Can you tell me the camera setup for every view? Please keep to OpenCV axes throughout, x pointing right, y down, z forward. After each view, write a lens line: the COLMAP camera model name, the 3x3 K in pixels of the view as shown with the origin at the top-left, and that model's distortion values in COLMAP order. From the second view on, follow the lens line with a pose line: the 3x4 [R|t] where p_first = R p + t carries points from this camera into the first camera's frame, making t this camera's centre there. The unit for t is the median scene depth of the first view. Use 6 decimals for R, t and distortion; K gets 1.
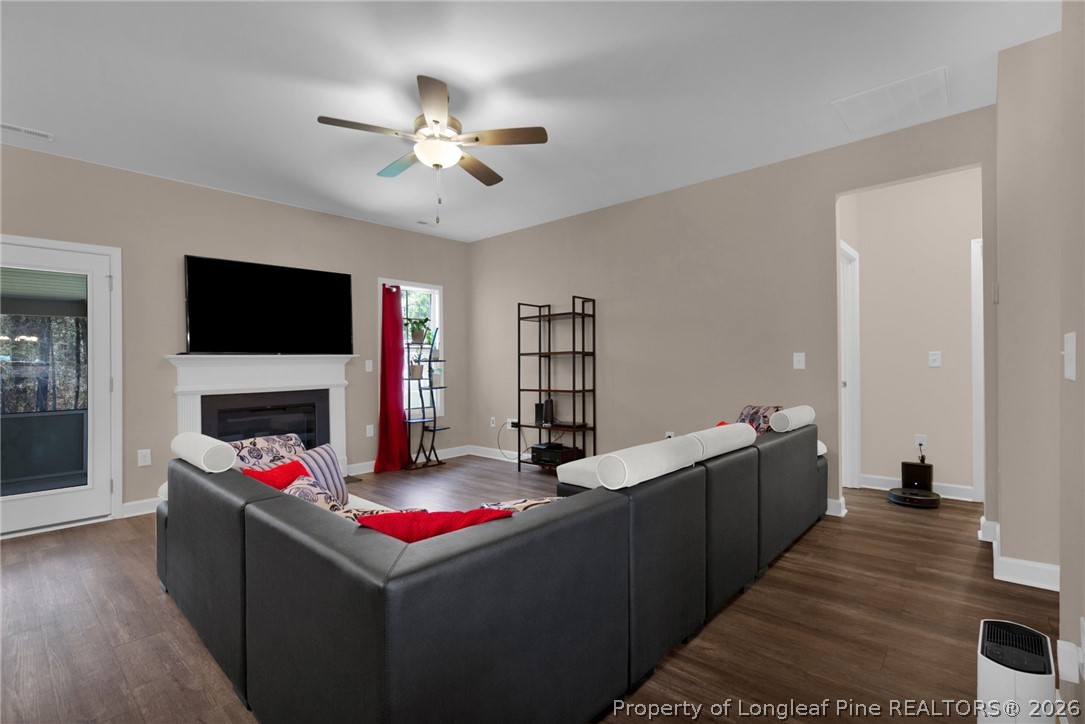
lens RADIAL K [[511.1, 0, 525.7], [0, 511.1, 359.7], [0, 0, 1]] dist [0.005562, 0.001282]
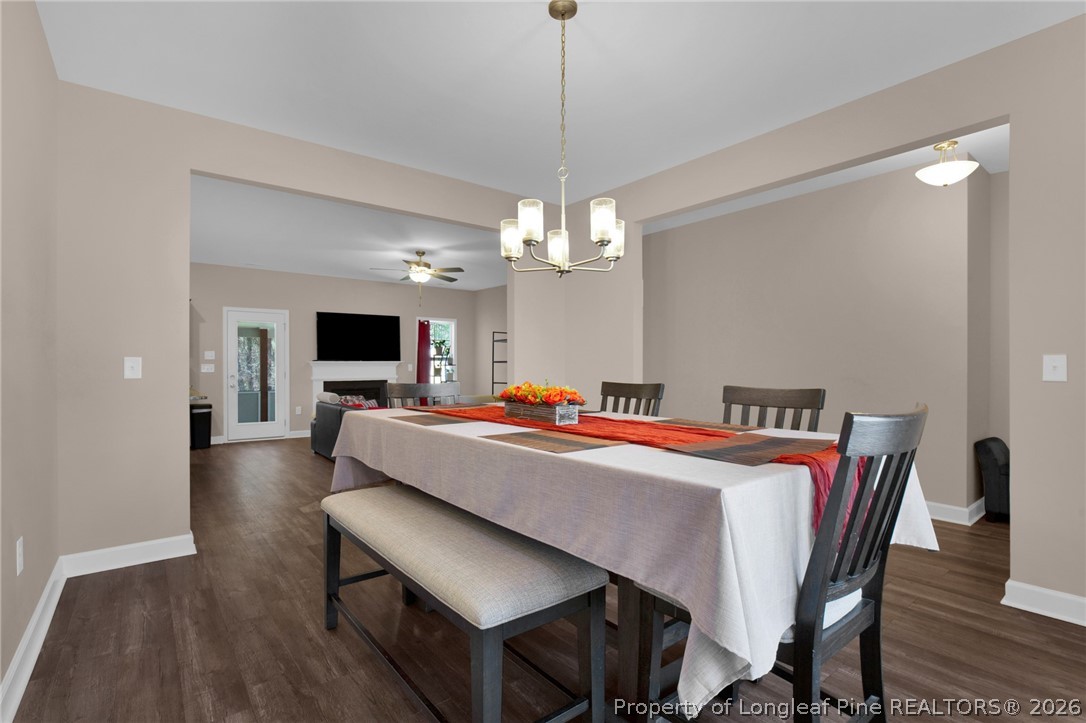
lens RADIAL K [[494.5, 0, 515.6], [0, 494.5, 371.2], [0, 0, 1]] dist [0.010718, 0.000481]
pose [[0.984455, 0.012478, -0.175192, 0.361852], [-0.009818, 0.999823, 0.016040, -0.006604], [0.175362, -0.014070, 0.984404, -0.630872]]
